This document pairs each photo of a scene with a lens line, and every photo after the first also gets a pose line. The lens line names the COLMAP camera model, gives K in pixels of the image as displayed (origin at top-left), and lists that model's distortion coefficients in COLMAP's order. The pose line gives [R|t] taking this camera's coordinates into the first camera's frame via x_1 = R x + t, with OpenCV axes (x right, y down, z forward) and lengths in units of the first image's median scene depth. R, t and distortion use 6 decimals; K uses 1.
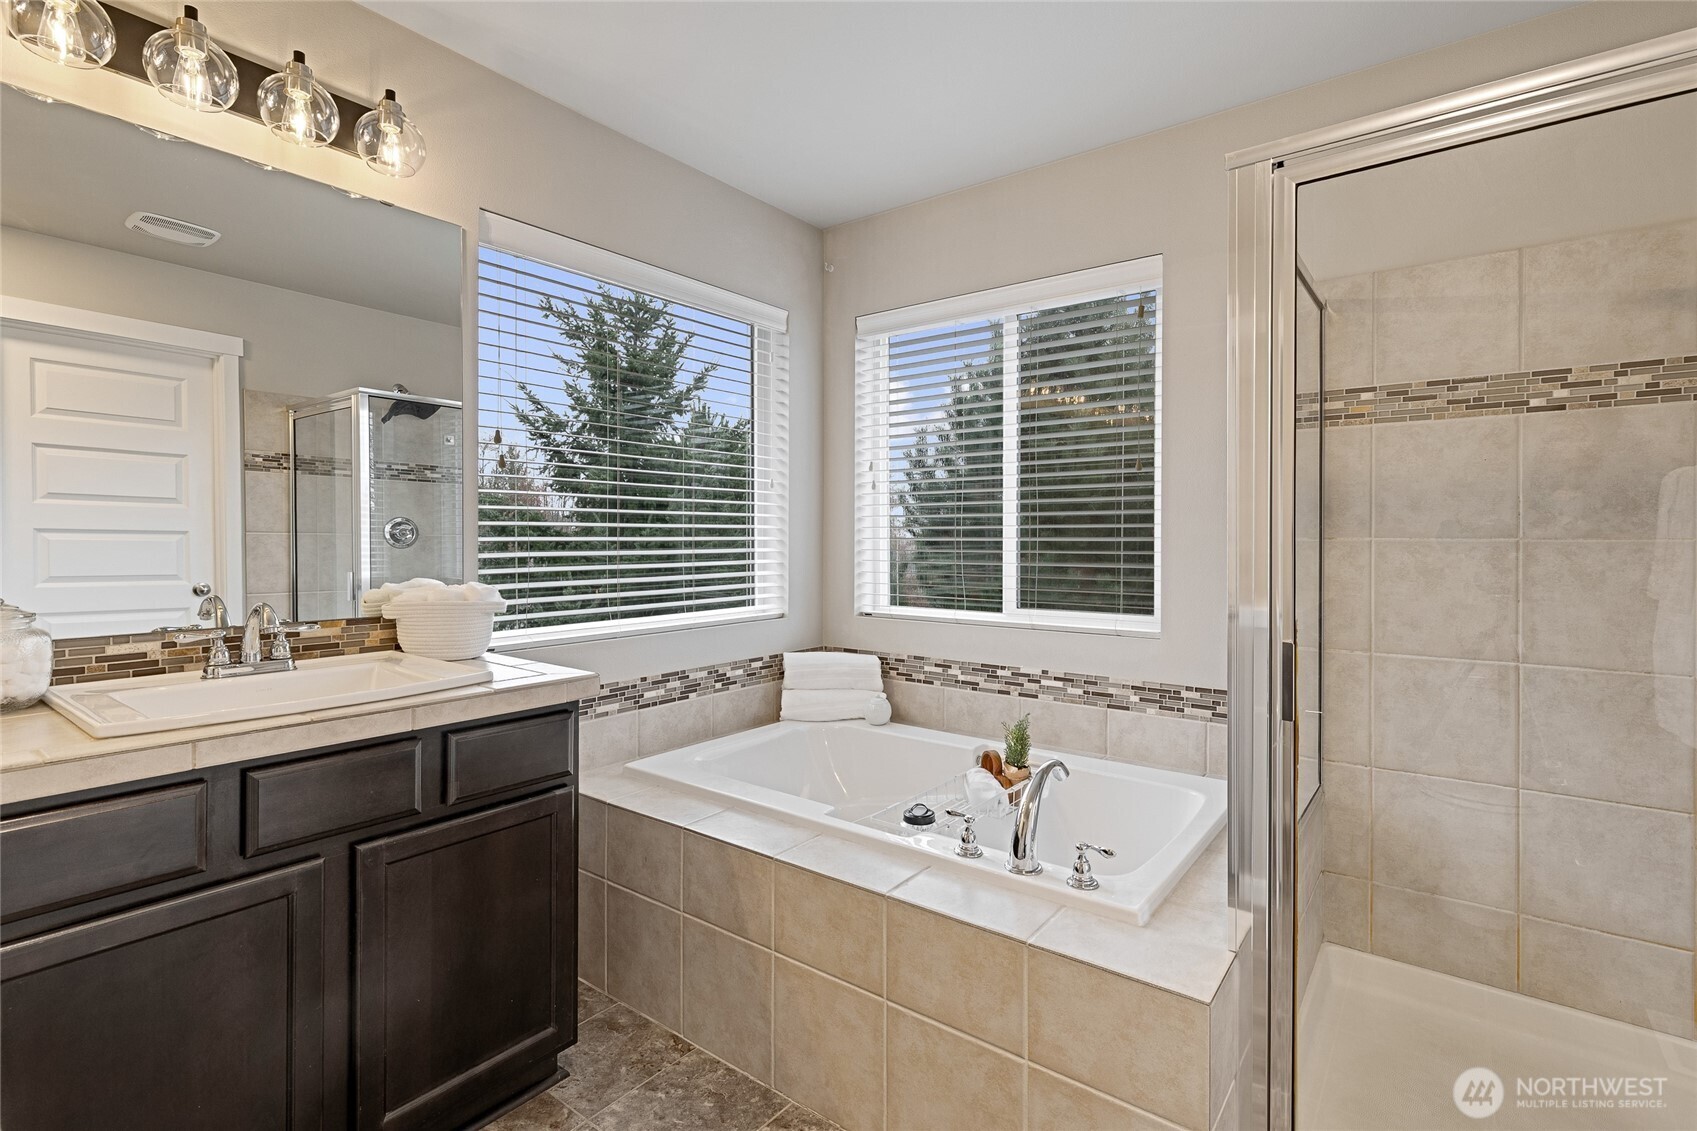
lens RADIAL K [[776.0, 0, 904.3], [0, 776.0, 549.6], [0, 0, 1]] dist [0.000213, 0.000422]
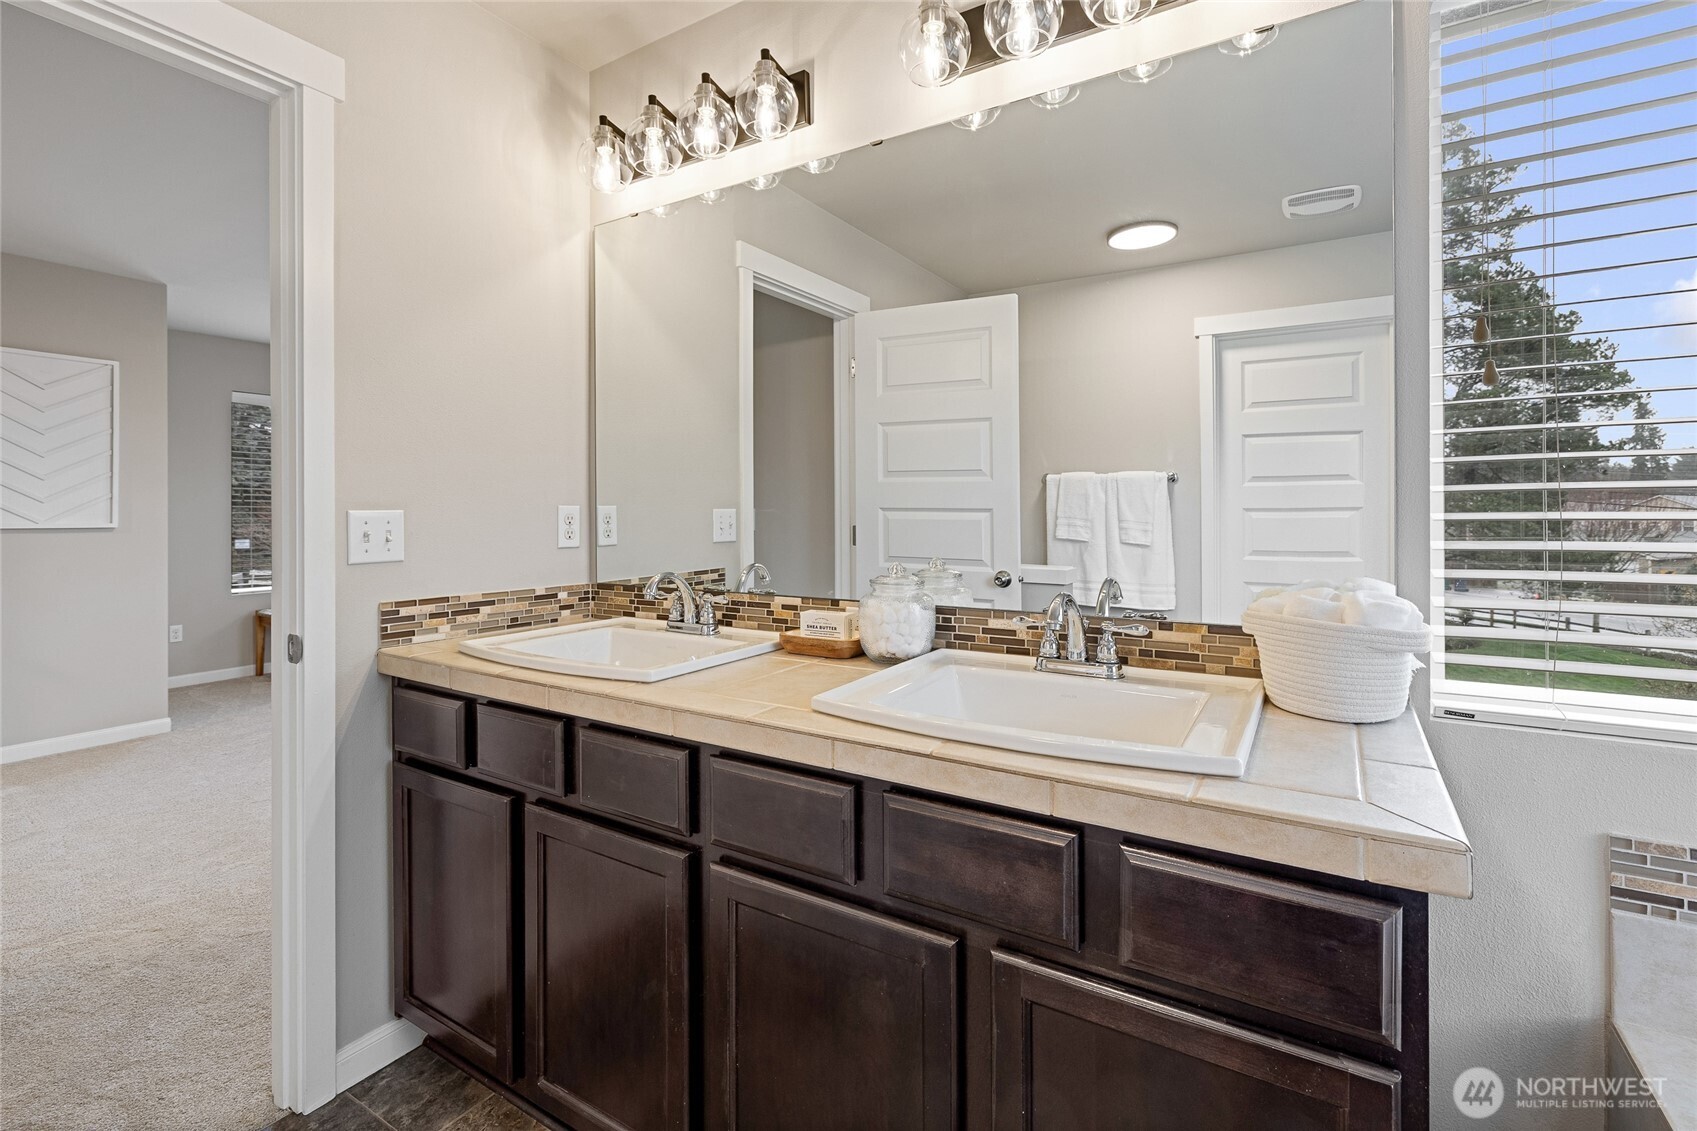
lens RADIAL K [[752.7, 0, 864.3], [0, 752.7, 514.0], [0, 0, 1]] dist [-0.000669, 0.001438]
pose [[0.058495, -0.000242, -0.998288, -0.013619], [-0.011226, 0.999937, -0.000900, -0.007324], [0.998225, 0.011260, 0.058489, 0.405102]]
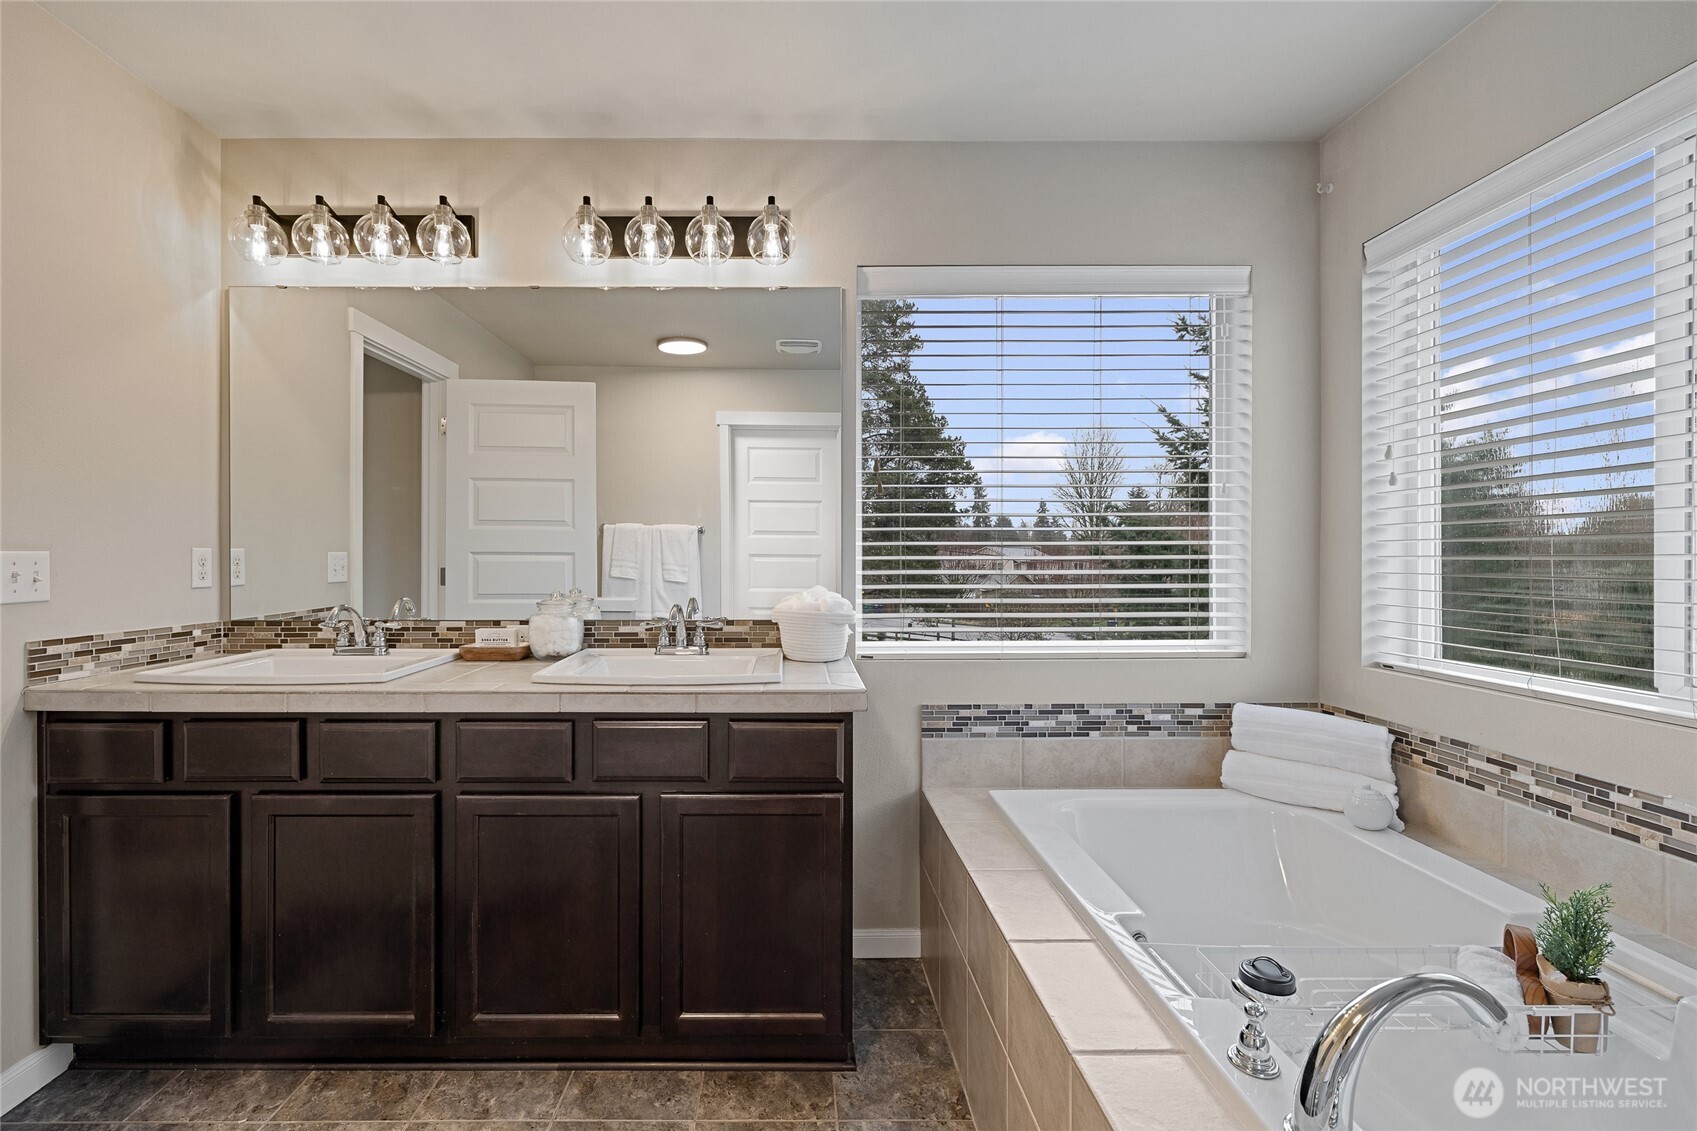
lens RADIAL K [[752.7, 0, 808.2], [0, 752.7, 562.7], [0, 0, 1]] dist [-0.000669, 0.001438]
pose [[0.590962, 0.003781, -0.806690, 0.219000], [-0.010246, 0.999944, -0.002819, -0.002051], [0.806634, 0.009931, 0.590968, 0.216621]]
